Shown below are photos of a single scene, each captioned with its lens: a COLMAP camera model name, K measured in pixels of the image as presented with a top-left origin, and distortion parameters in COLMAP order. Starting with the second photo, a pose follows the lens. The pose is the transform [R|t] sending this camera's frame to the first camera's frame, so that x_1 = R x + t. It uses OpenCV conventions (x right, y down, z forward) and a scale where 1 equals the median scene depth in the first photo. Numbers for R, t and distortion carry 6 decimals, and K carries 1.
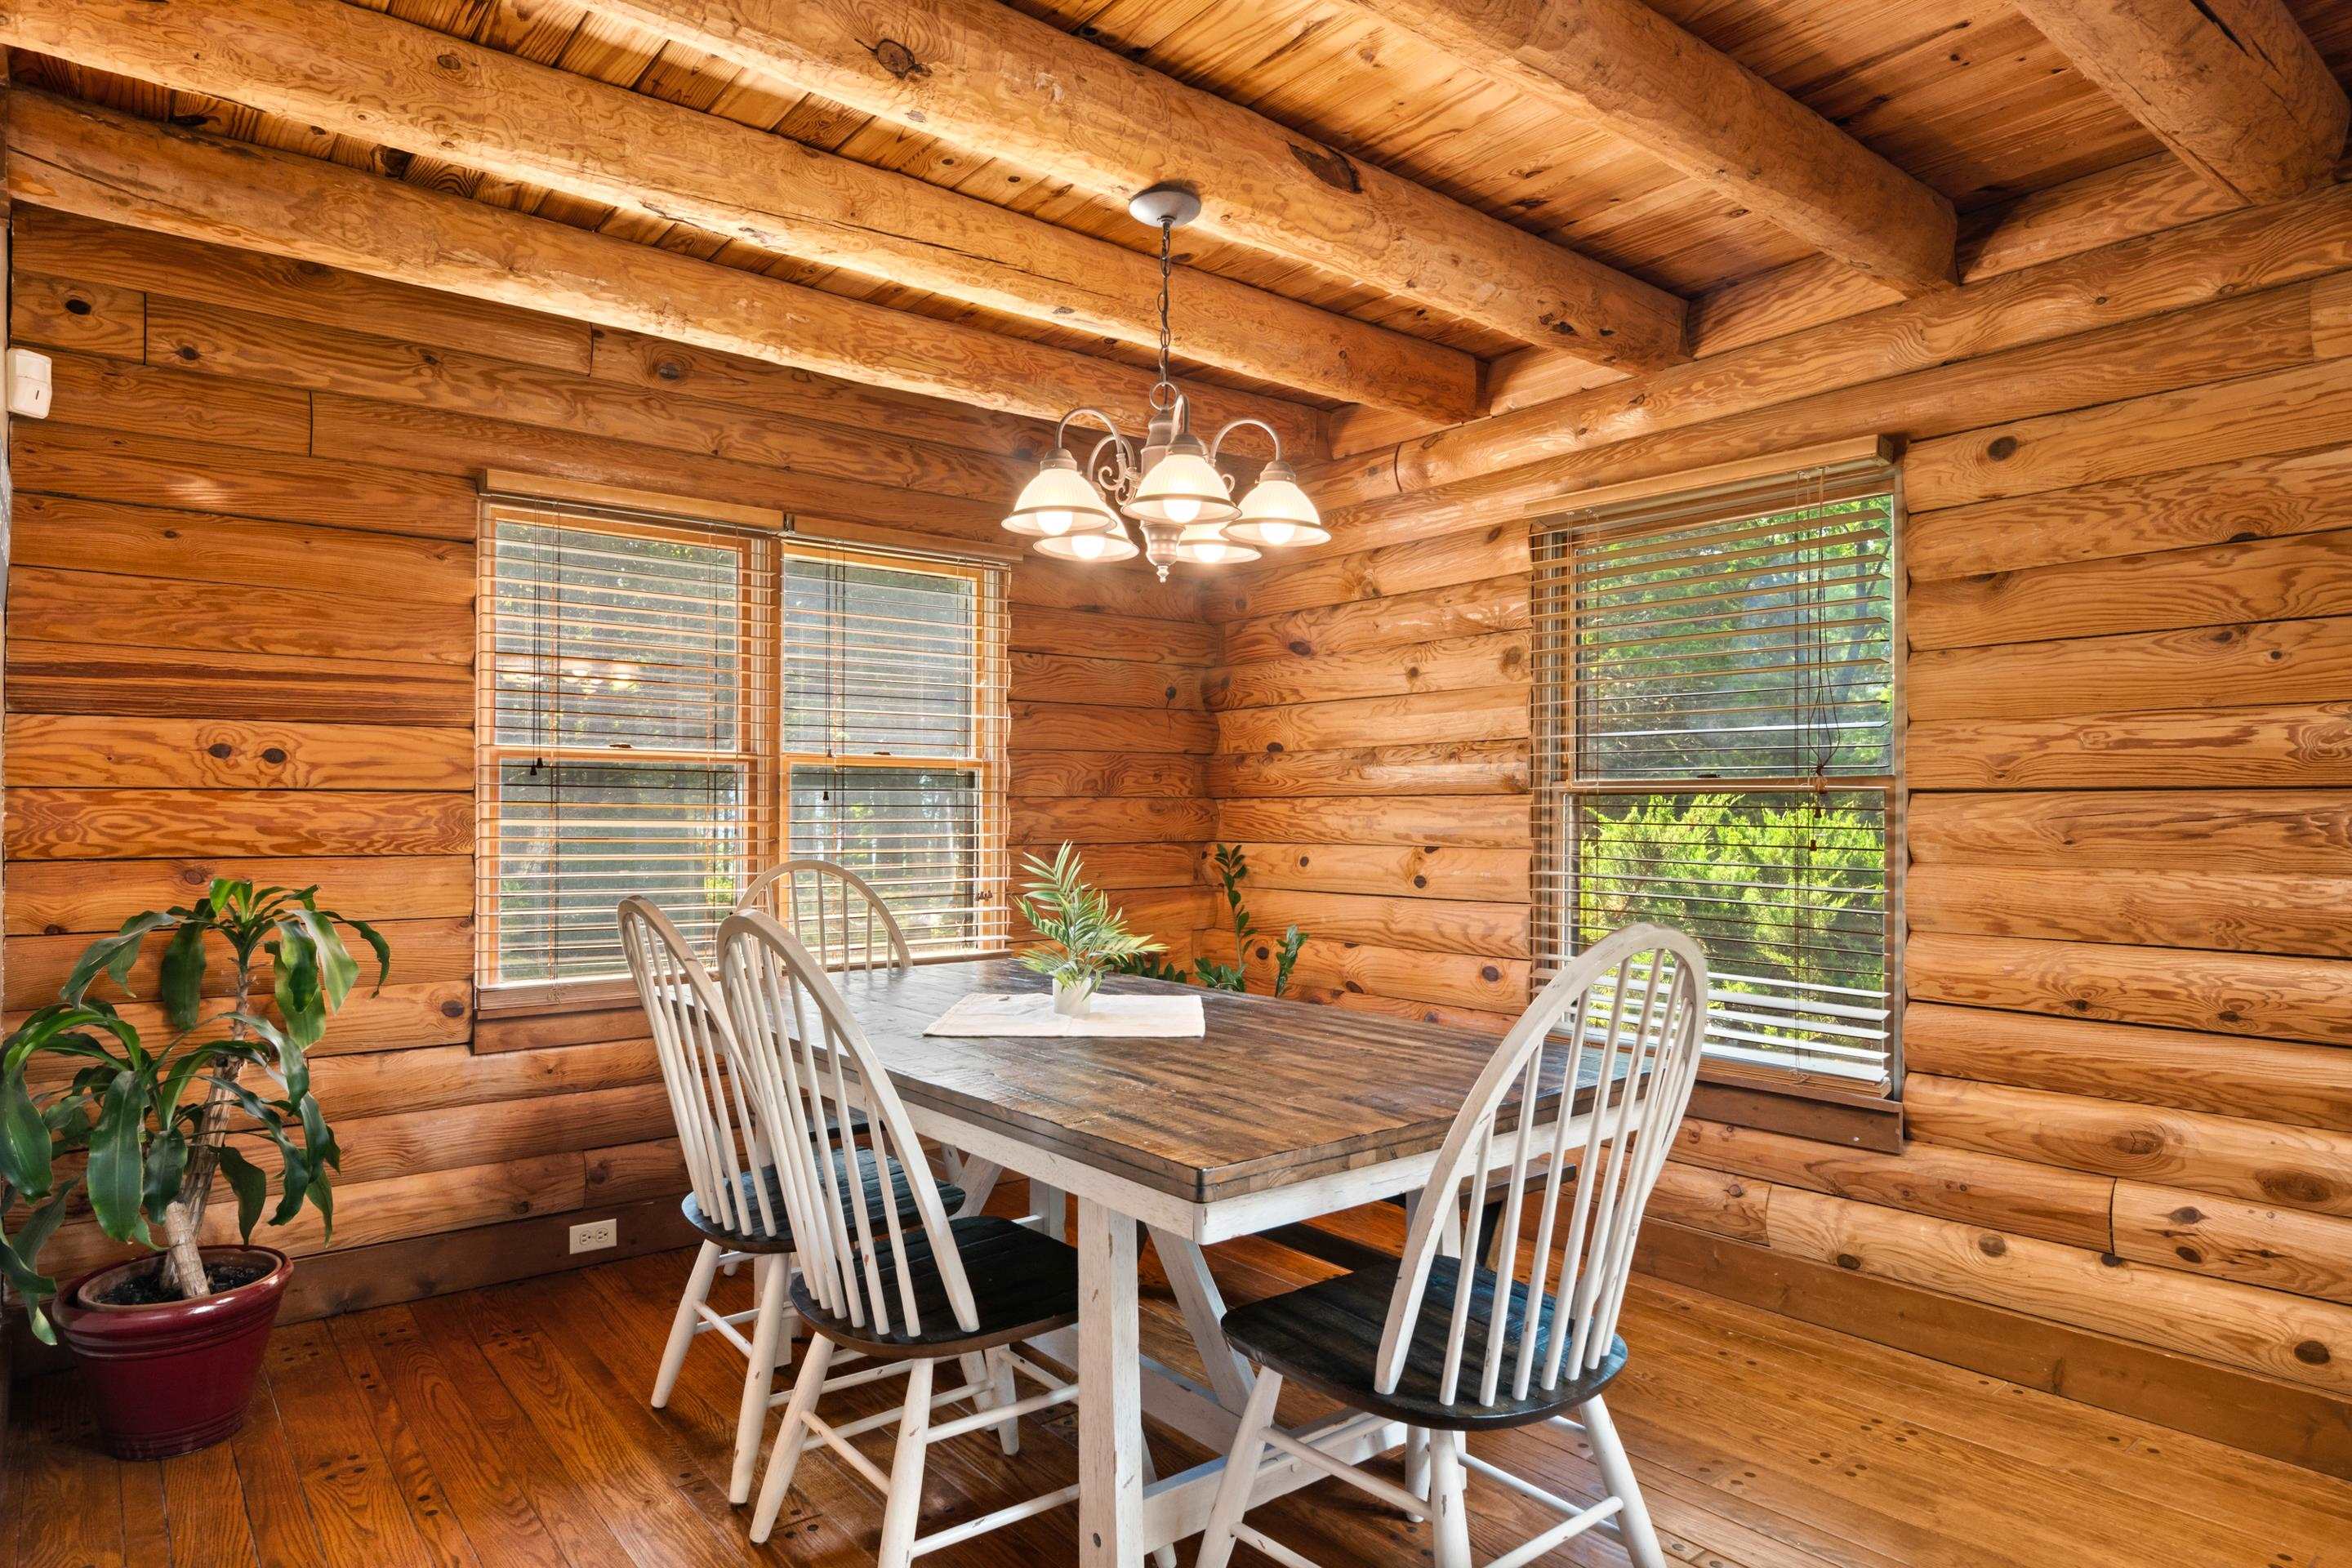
lens RADIAL K [[1374.4, 0, 1172.5], [0, 1374.4, 801.3], [0, 0, 1]] dist [-0.004309, -0.000872]
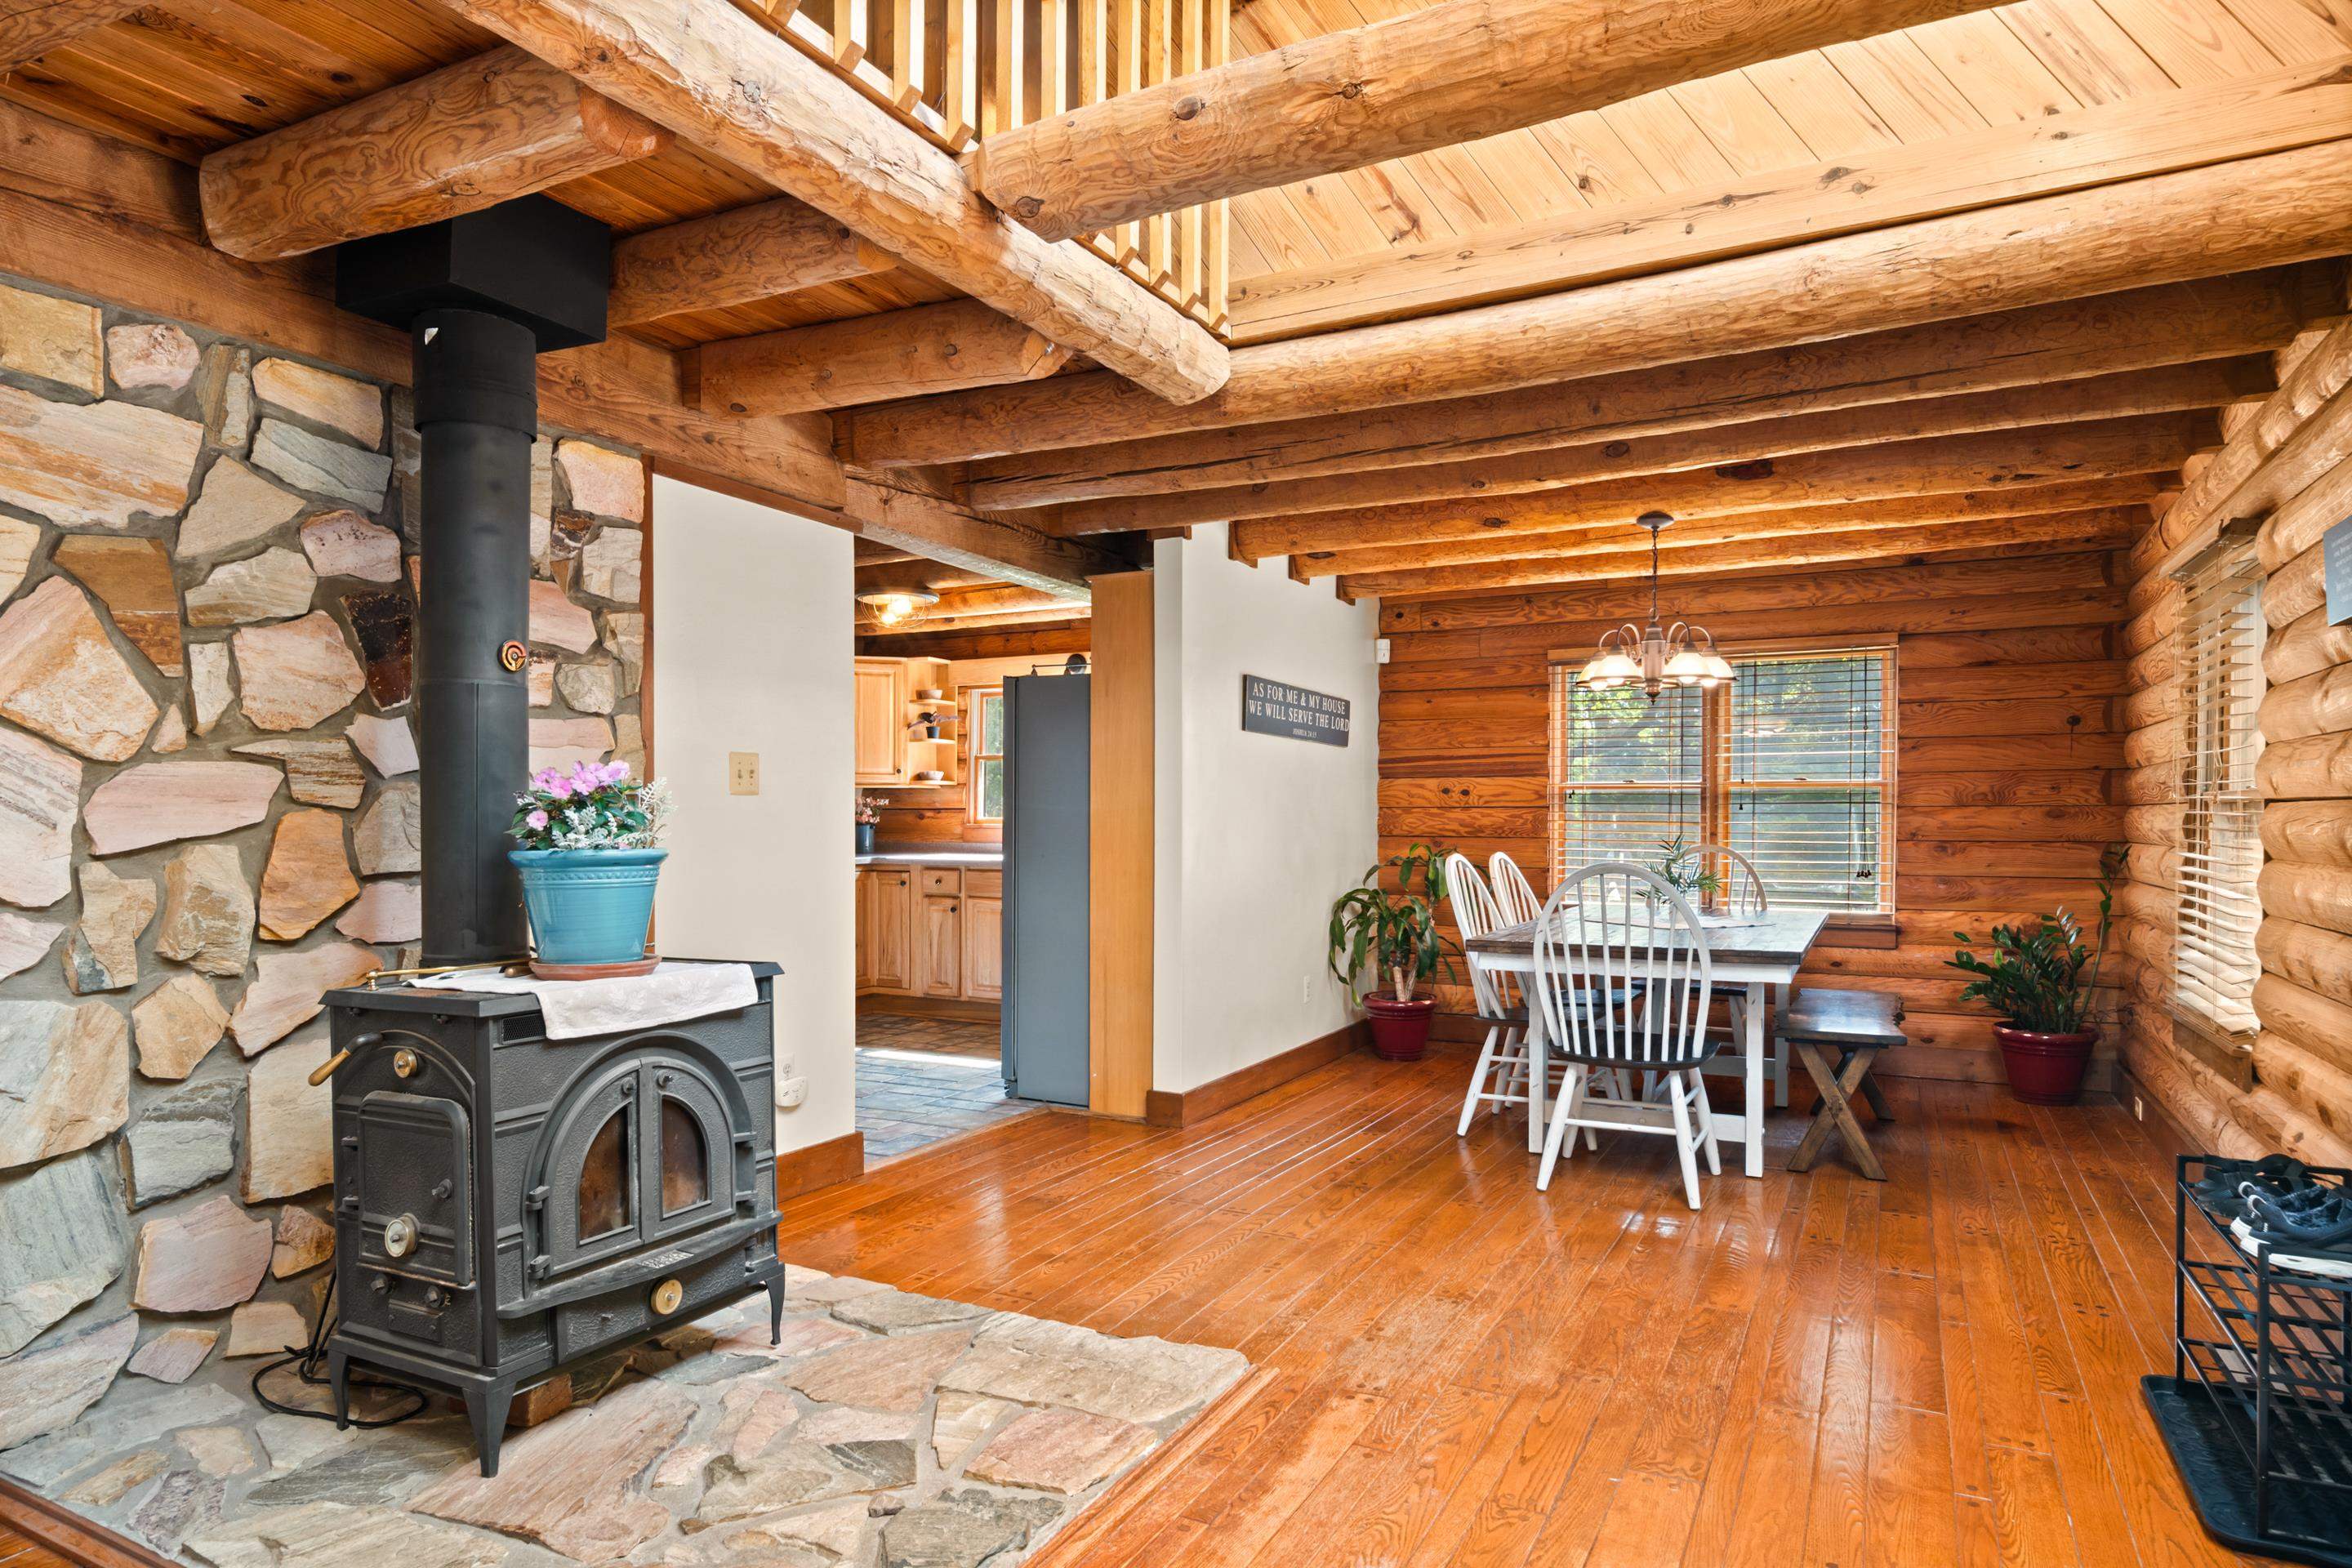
lens RADIAL K [[1363.2, 0, 1118.0], [0, 1363.2, 829.6], [0, 0, 1]] dist [-0.005212, -0.003497]
pose [[0.378066, 0.008970, -0.925735, 1.203015], [0.007259, 0.999894, 0.012654, -0.004237], [0.925750, -0.011504, 0.377961, -0.386247]]
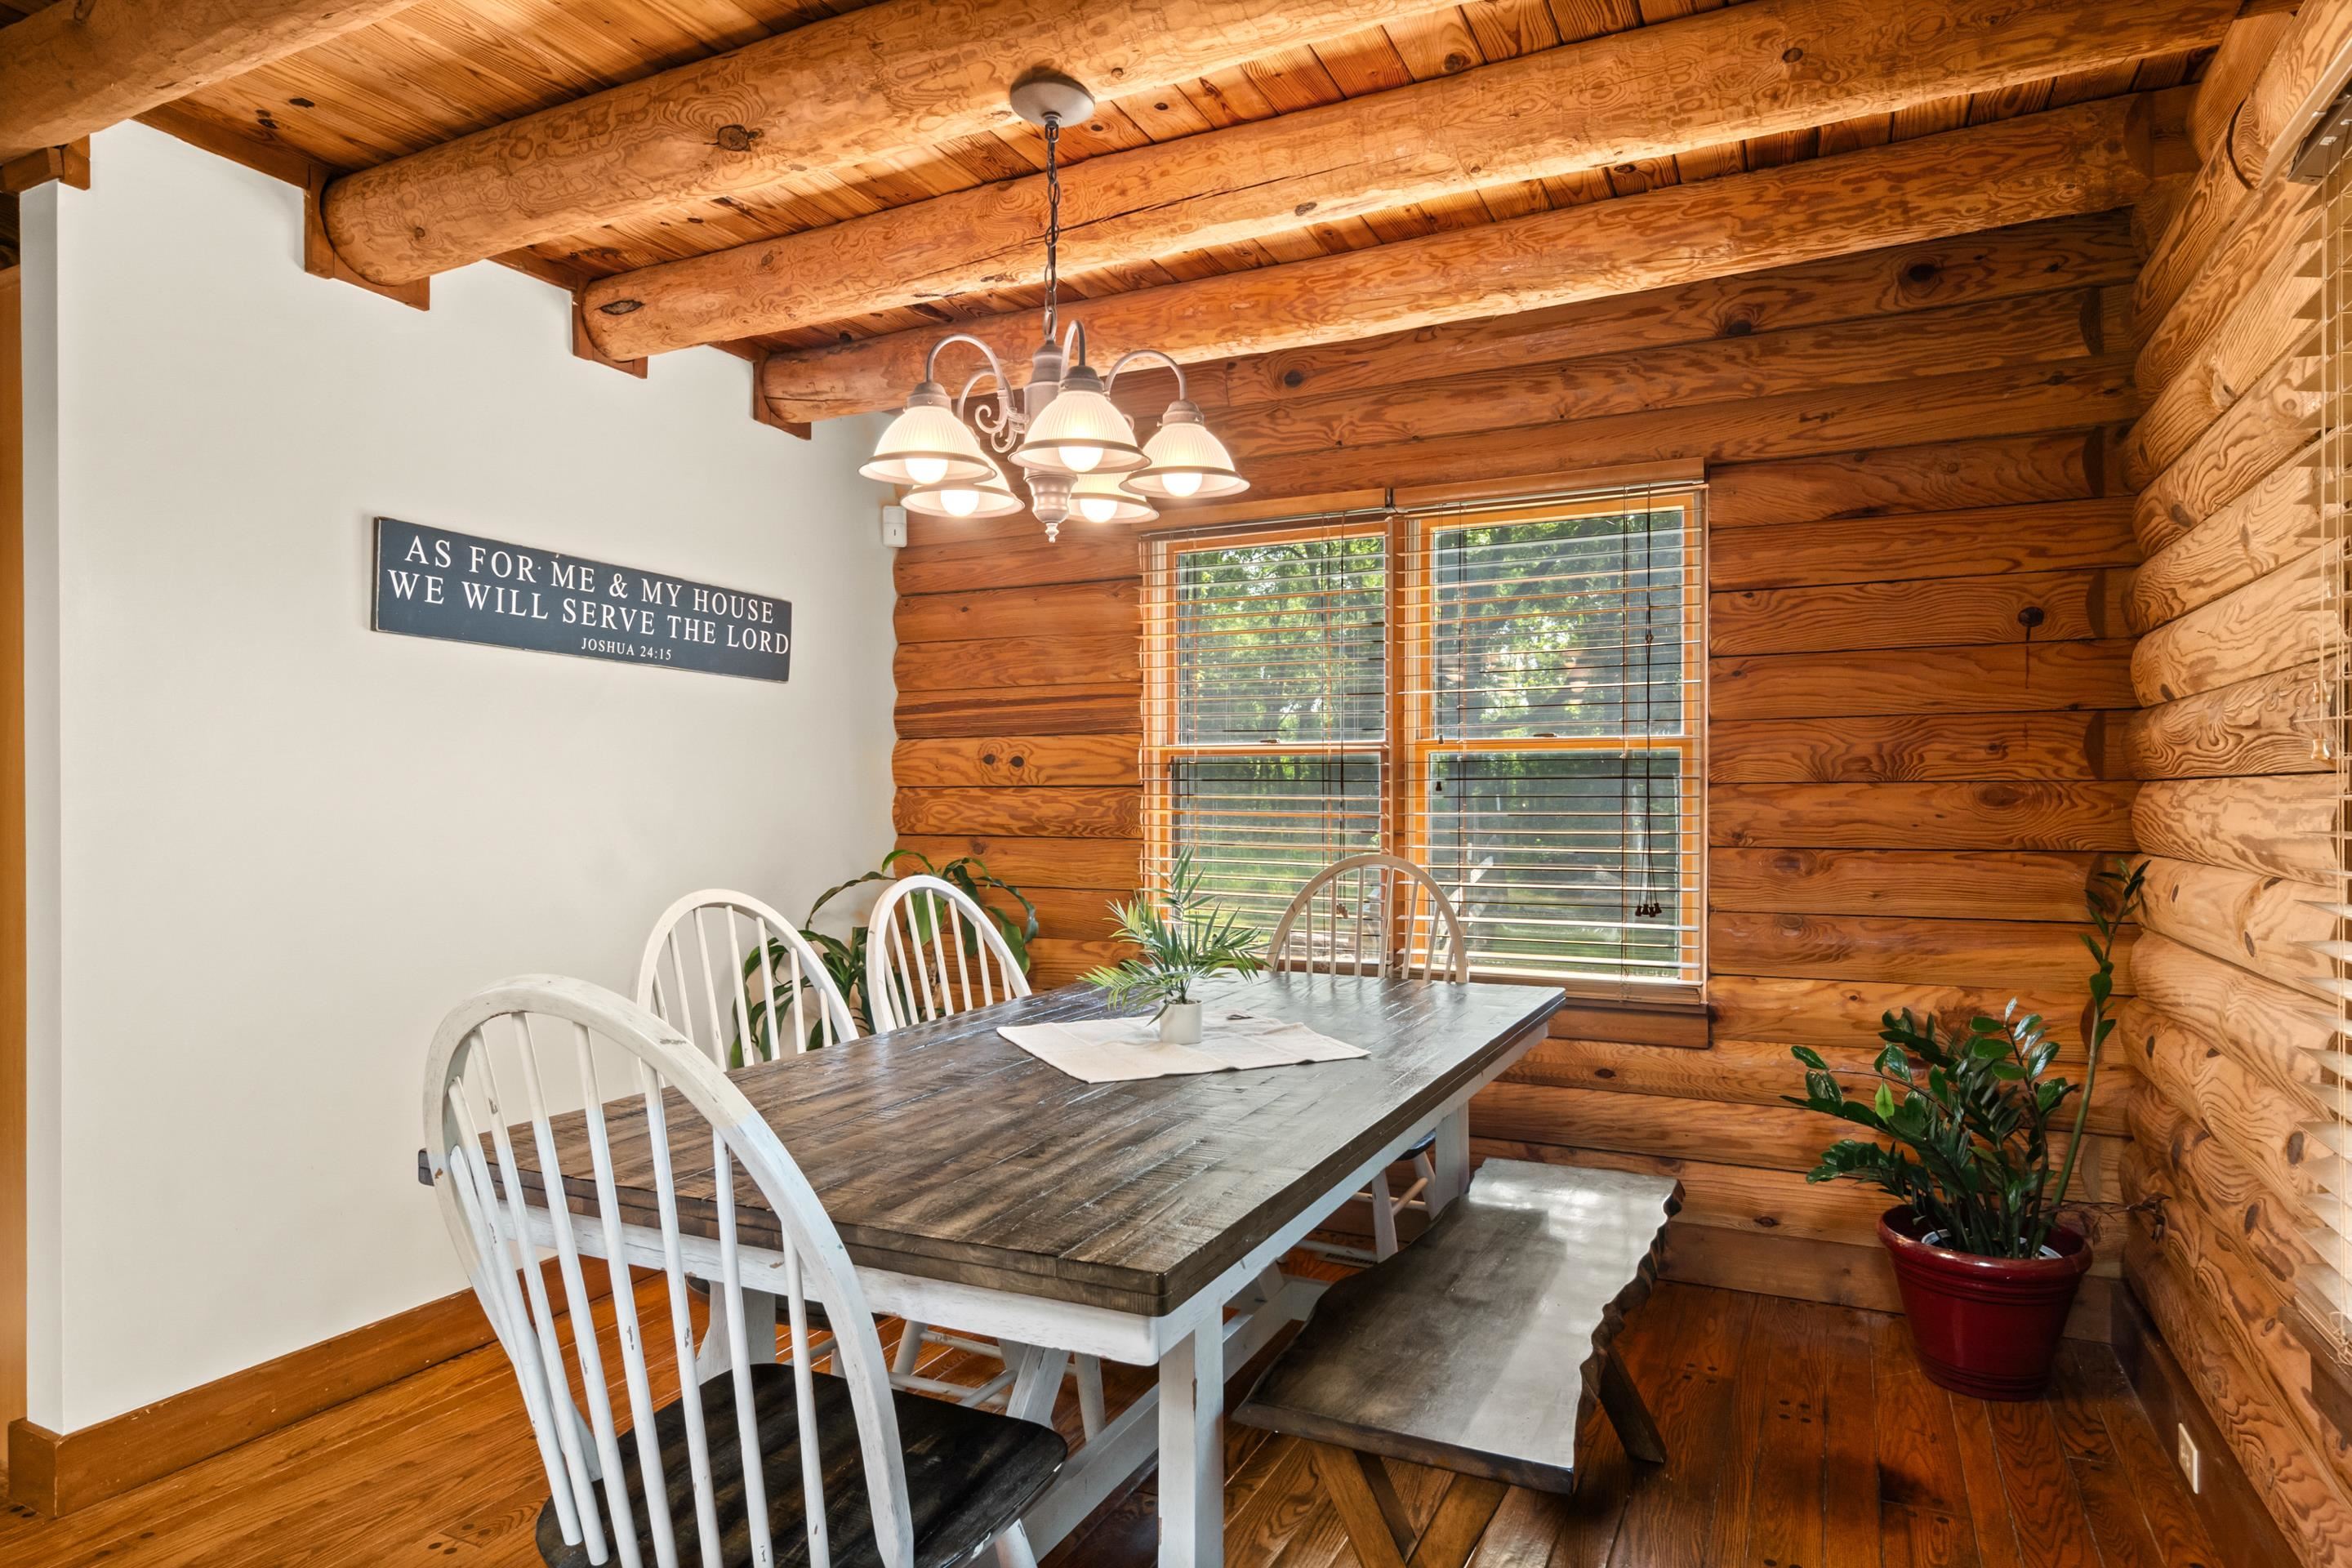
lens RADIAL K [[1368.2, 0, 1115.5], [0, 1368.2, 792.8], [0, 0, 1]] dist [-0.003488, -0.002368]
pose [[0.410025, -0.003026, -0.912069, 0.601697], [0.009502, 0.999954, 0.000953, -0.002801], [0.912025, -0.009057, 0.410035, 0.523581]]
